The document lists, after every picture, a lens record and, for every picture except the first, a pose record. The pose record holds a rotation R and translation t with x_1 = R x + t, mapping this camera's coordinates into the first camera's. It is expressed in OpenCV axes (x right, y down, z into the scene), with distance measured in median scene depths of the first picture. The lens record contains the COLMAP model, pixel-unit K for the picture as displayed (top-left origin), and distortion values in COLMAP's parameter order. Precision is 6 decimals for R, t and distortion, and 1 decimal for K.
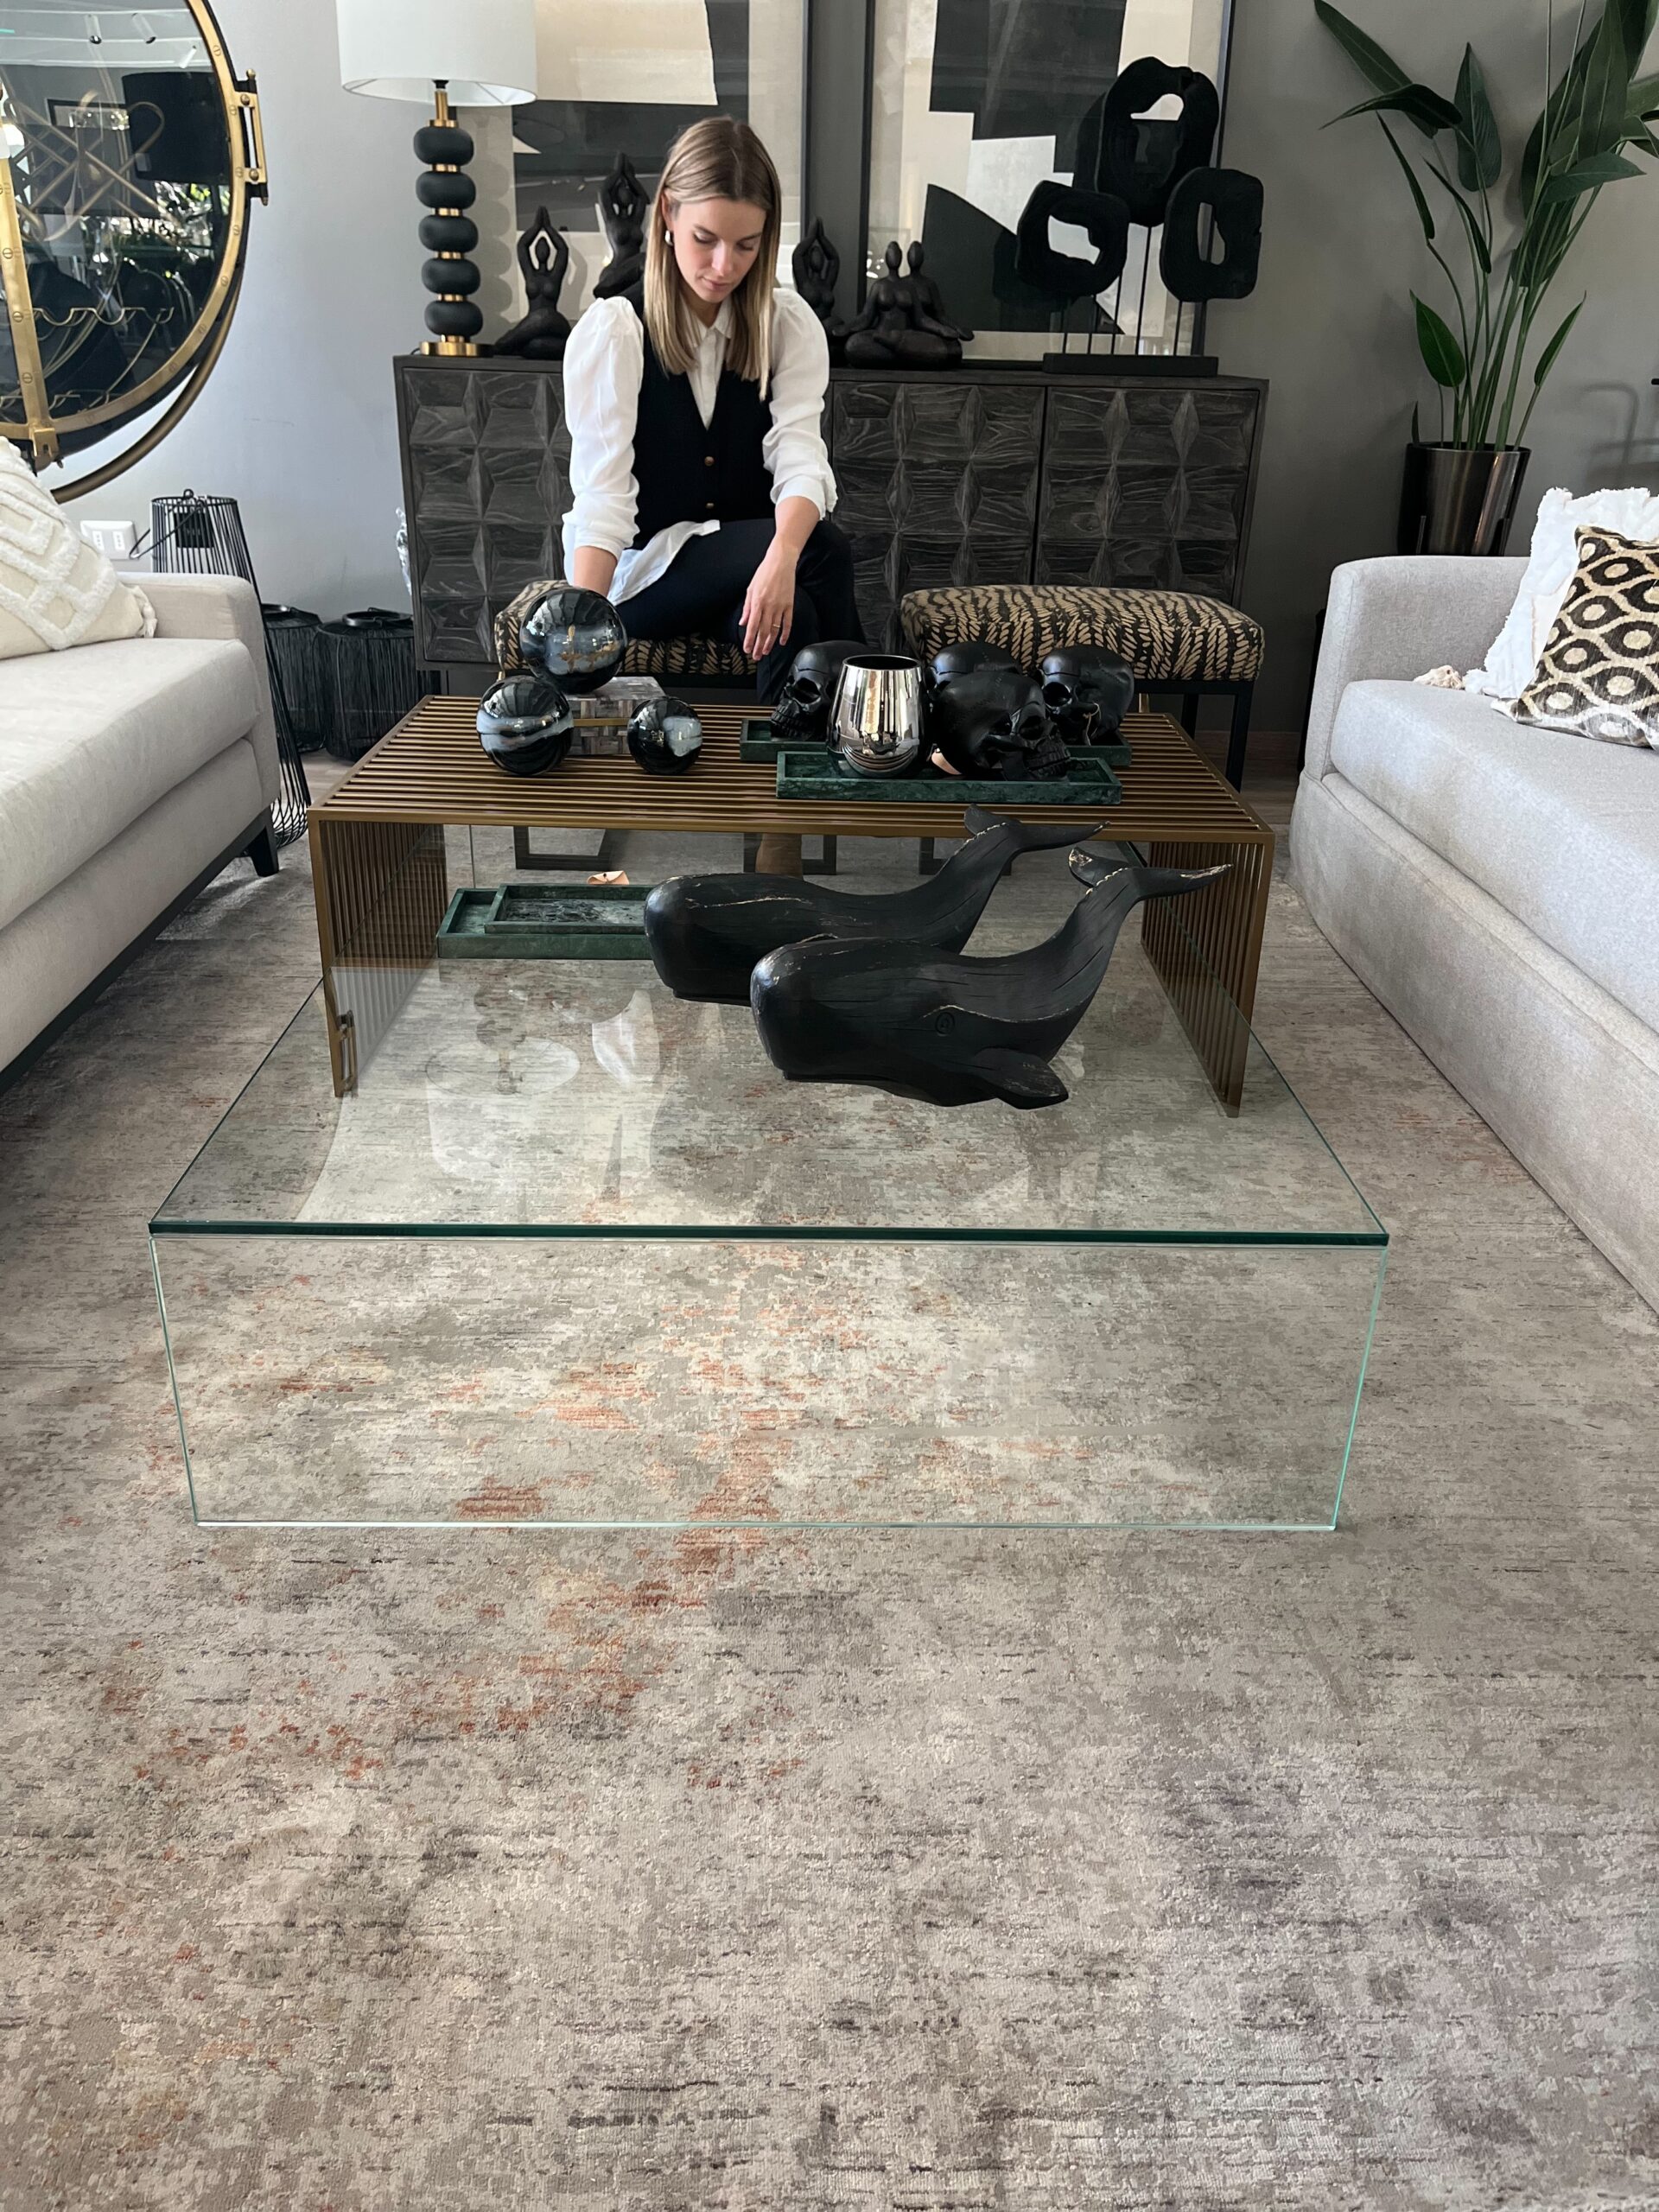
lens RADIAL K [[1678.5, 0, 828.4], [0, 1678.5, 1122.0], [0, 0, 1]] dist [0.062450, -0.090696]
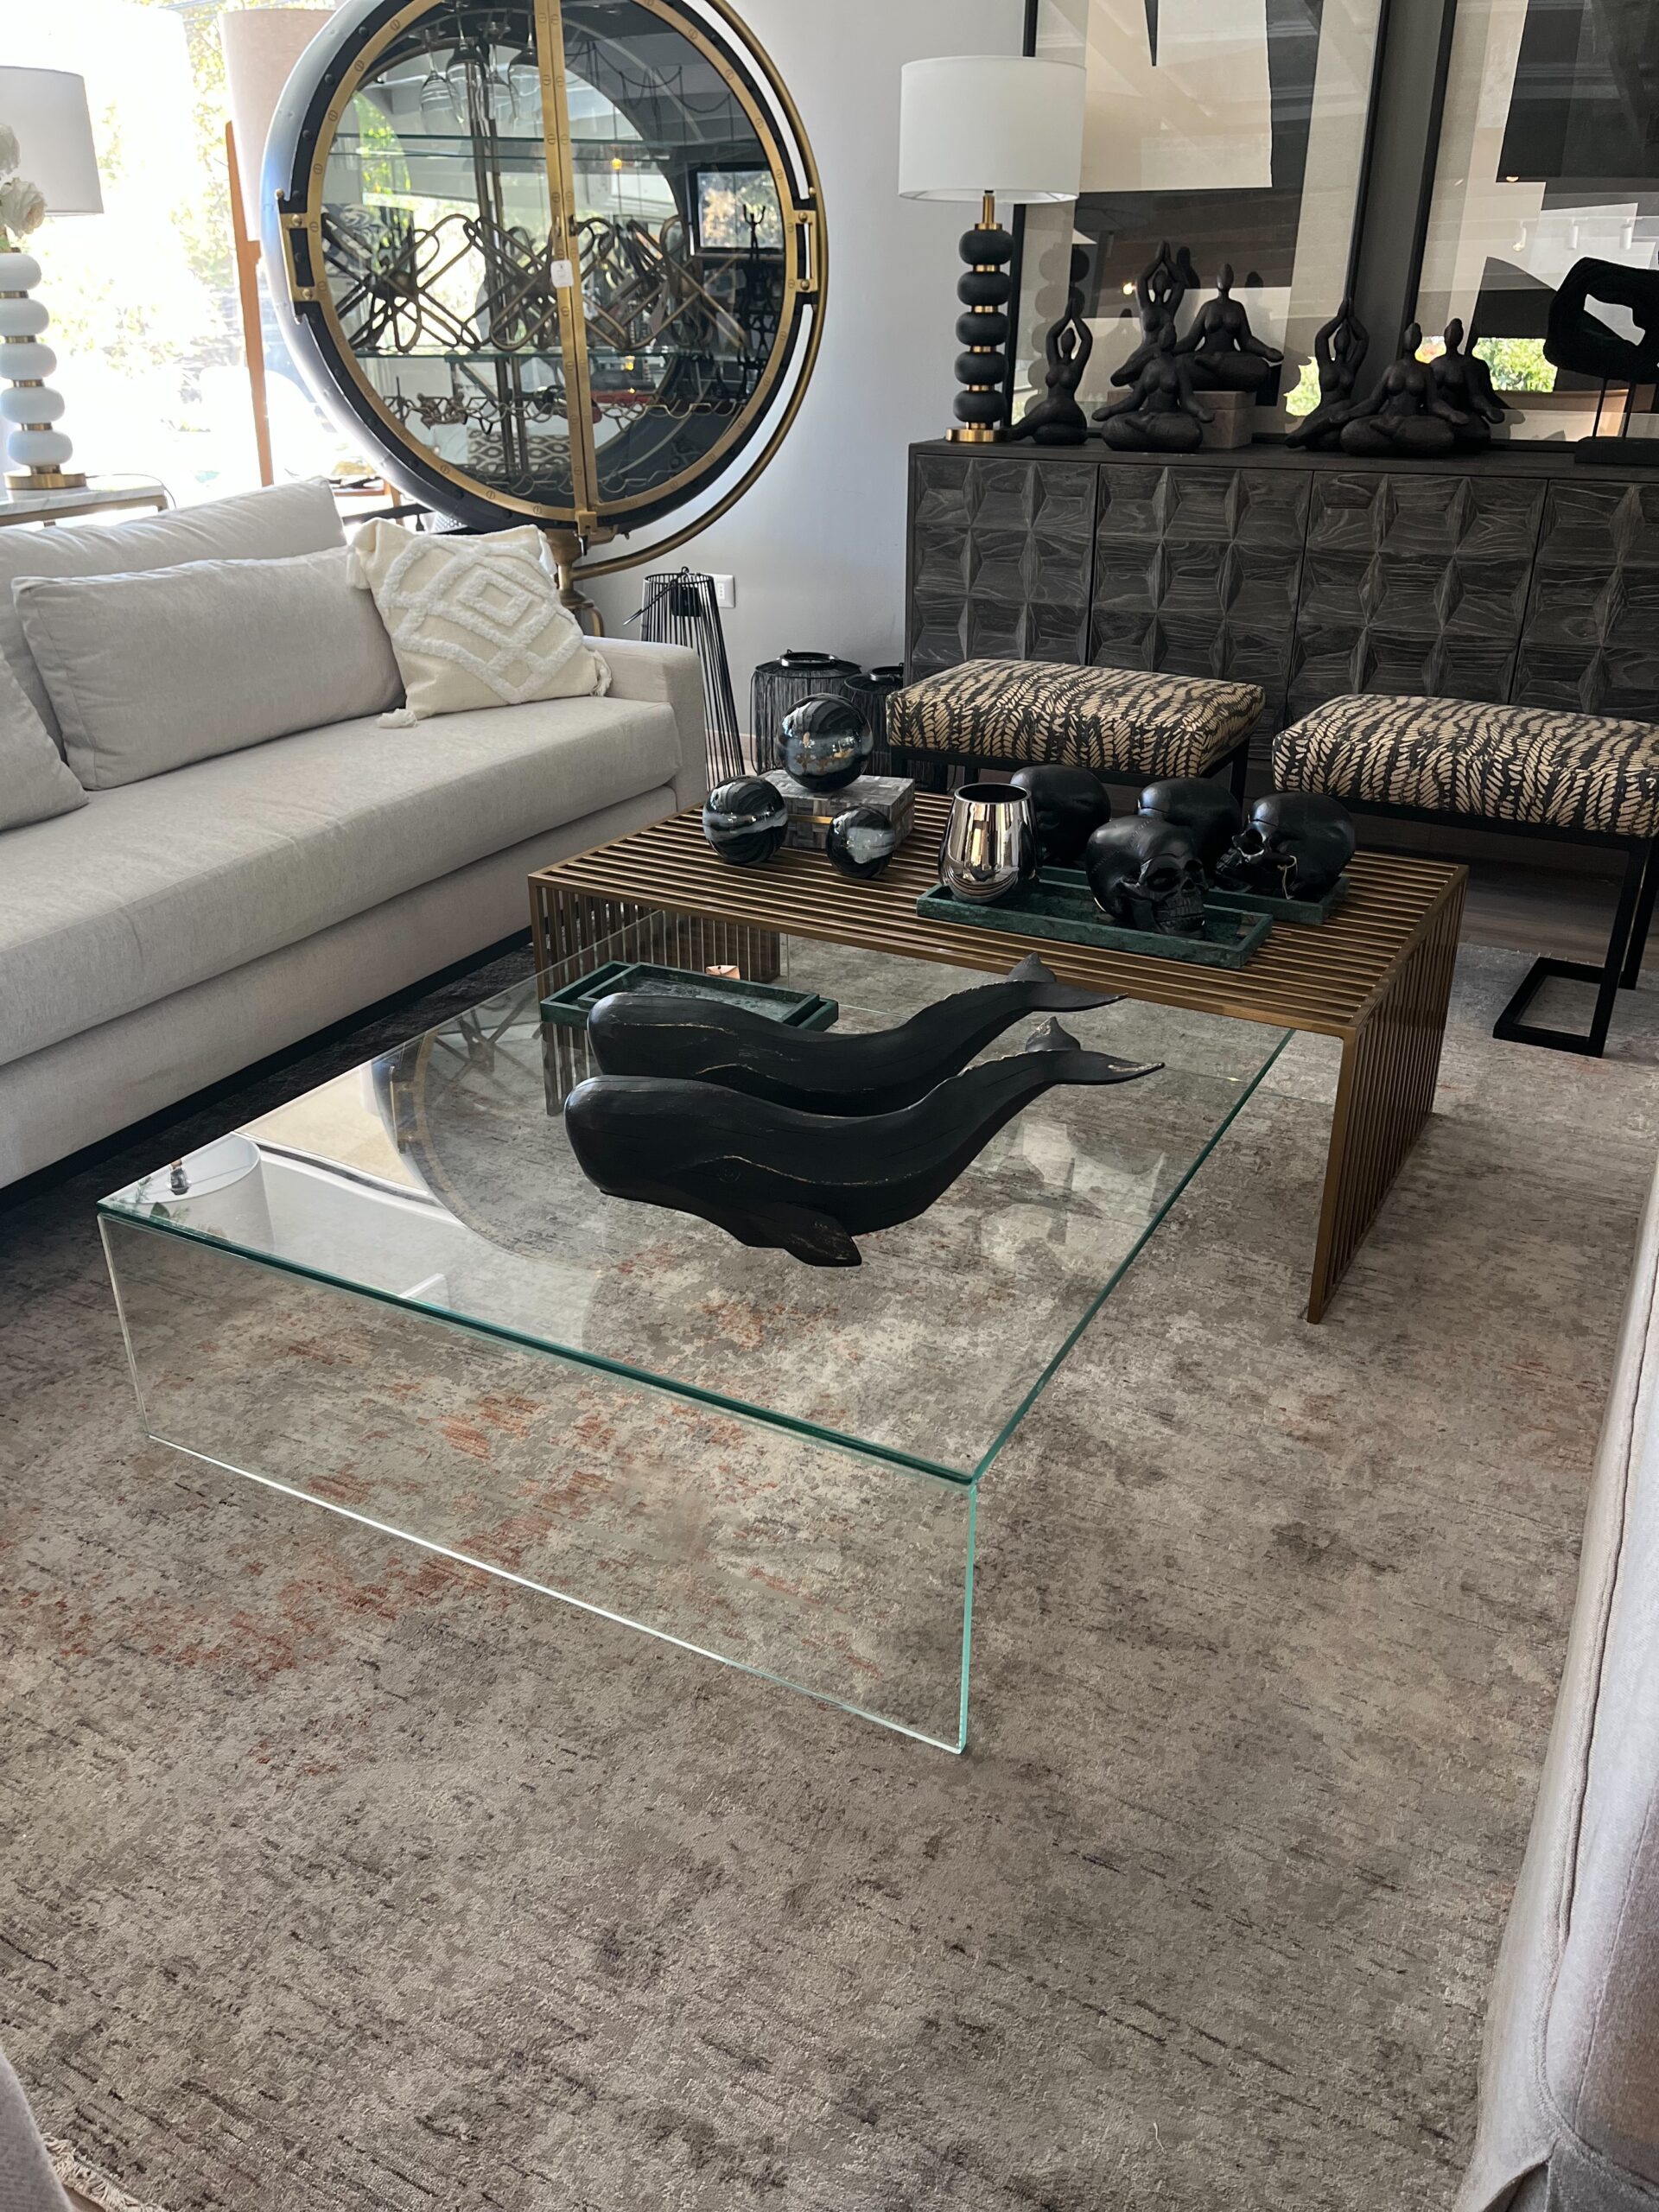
lens RADIAL K [[1678.5, 0, 832.0], [0, 1678.5, 1108.3], [0, 0, 1]] dist [0.062450, -0.090696]
pose [[0.873879, 0.186474, -0.448958, 0.376516], [-0.187754, 0.981312, 0.042132, -0.097515], [0.448424, 0.047475, 0.892559, 0.040447]]
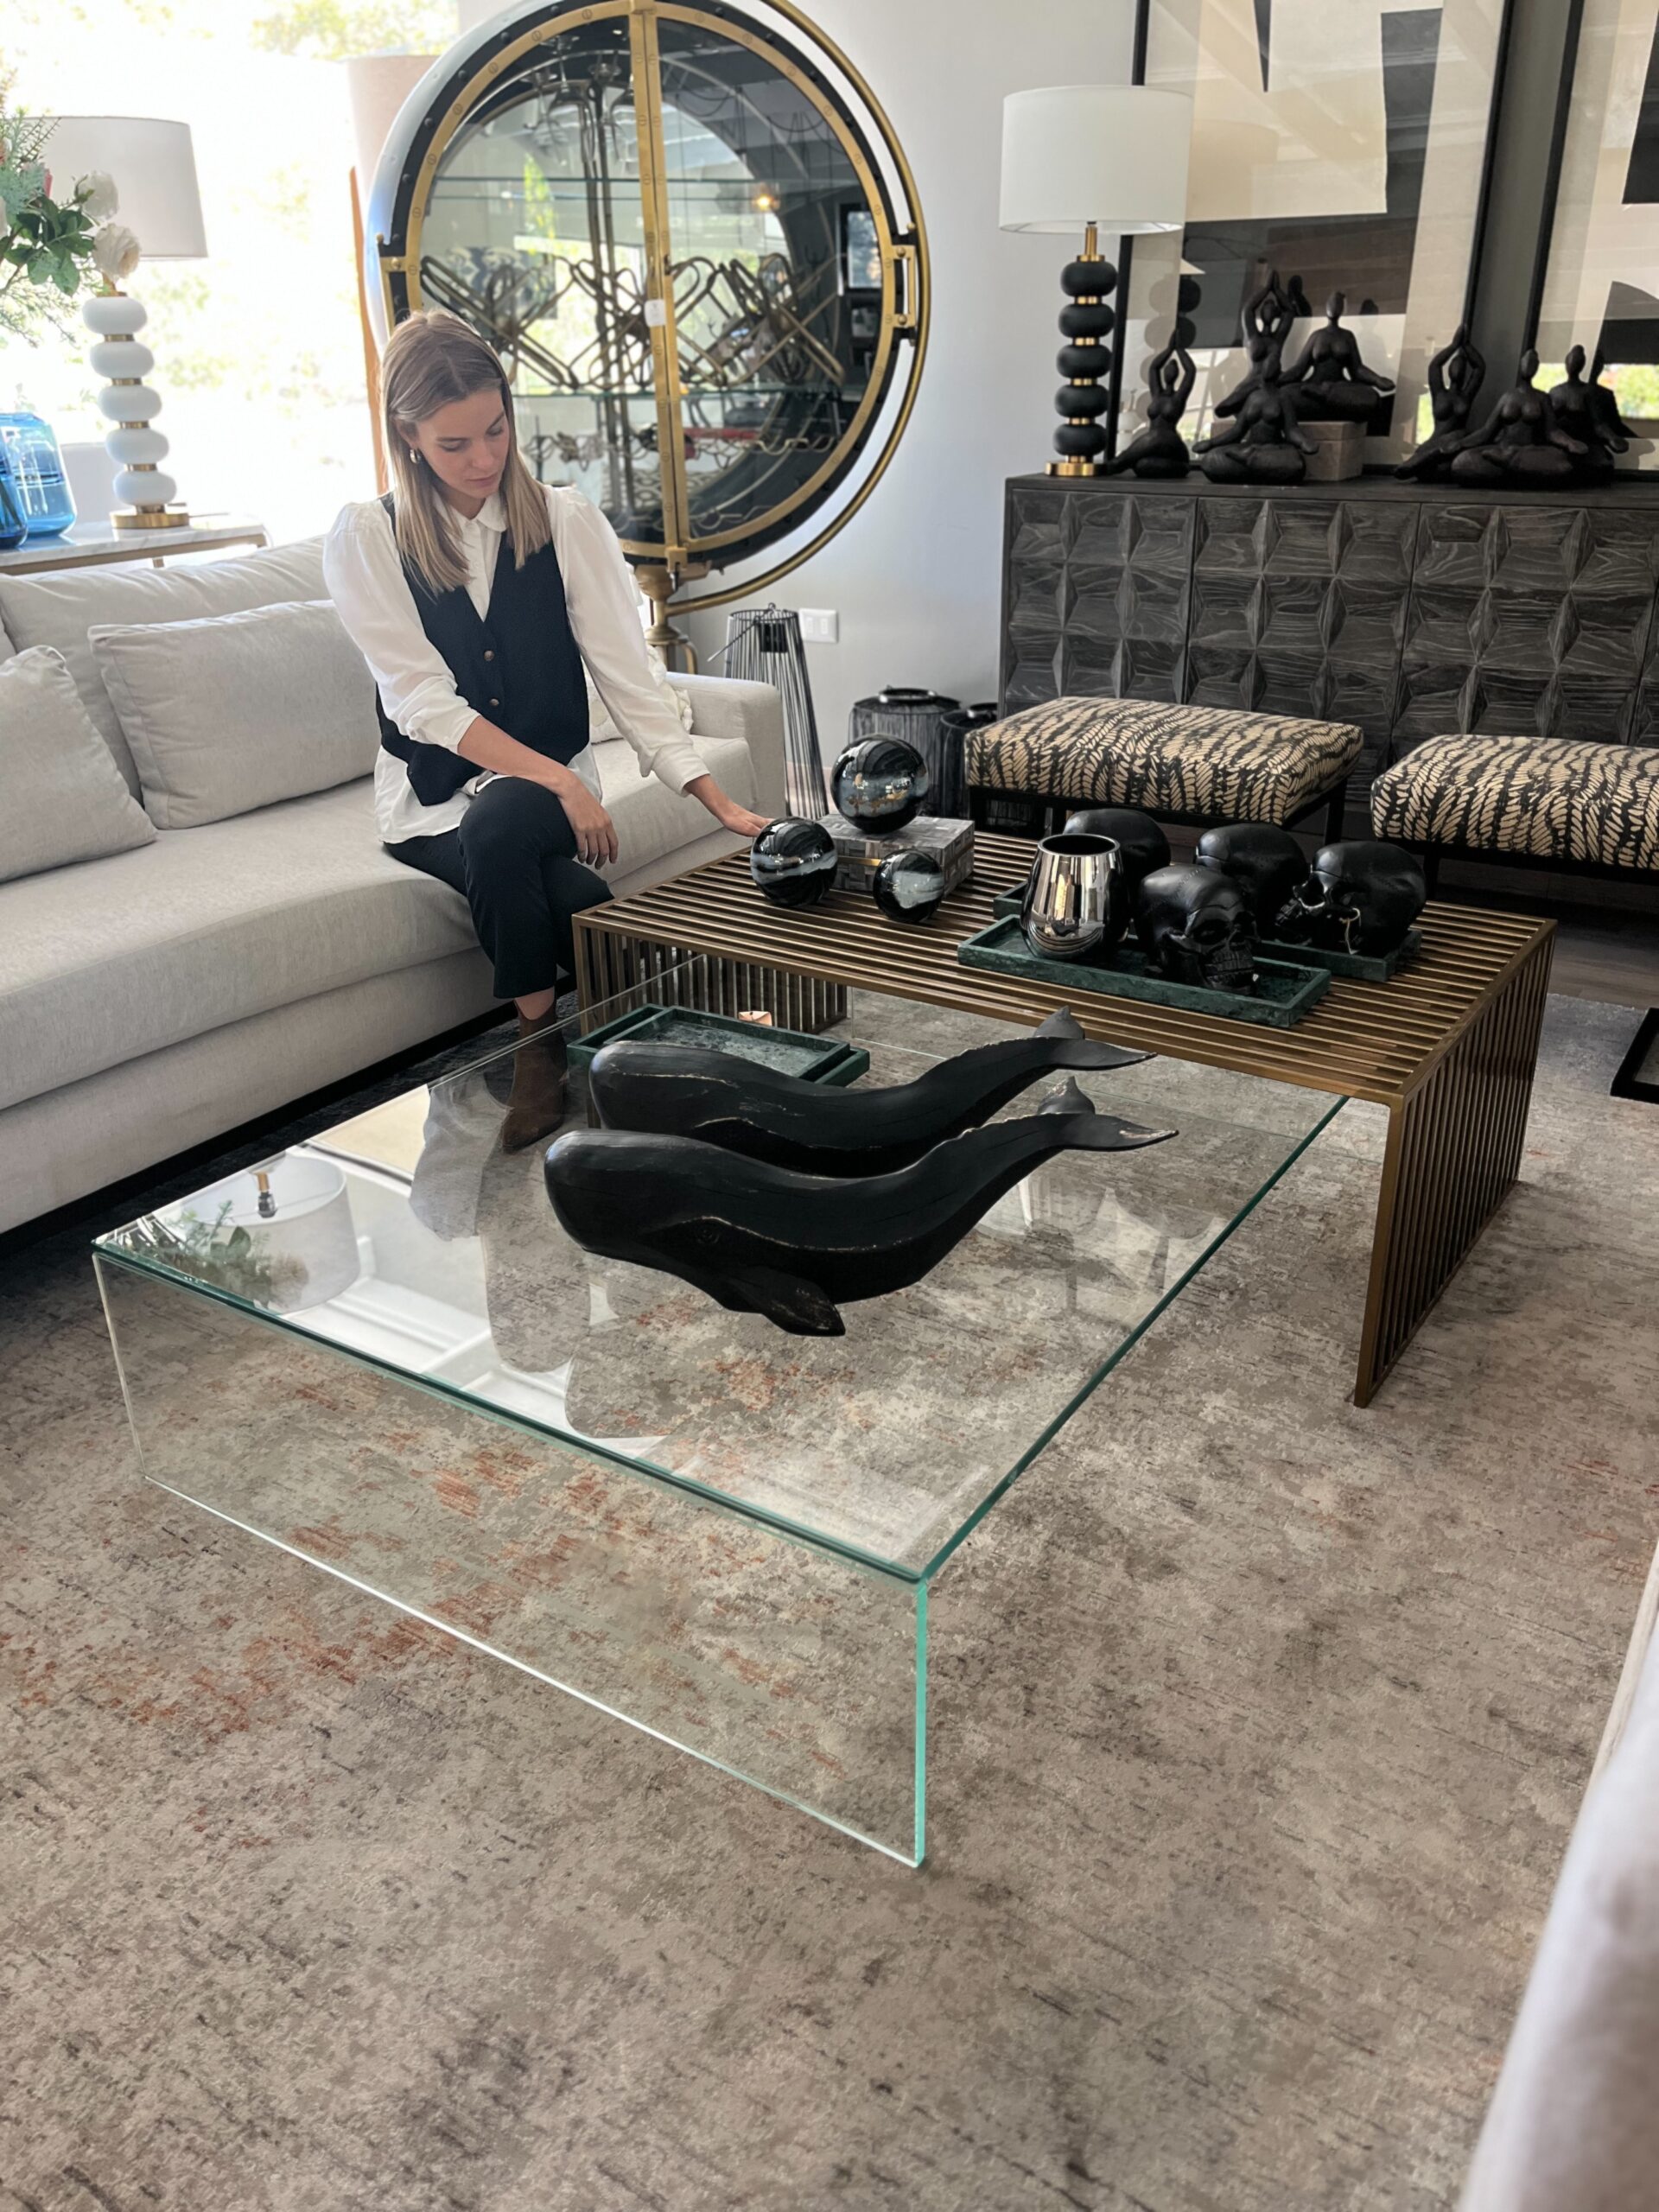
lens RADIAL K [[1678.5, 0, 833.9], [0, 1678.5, 1100.7], [0, 0, 1]] dist [0.062450, -0.090696]
pose [[0.826585, 0.198289, -0.526724, 0.413476], [-0.209929, 0.976964, 0.038345, -0.121291], [0.522194, 0.078879, 0.849171, 0.096555]]
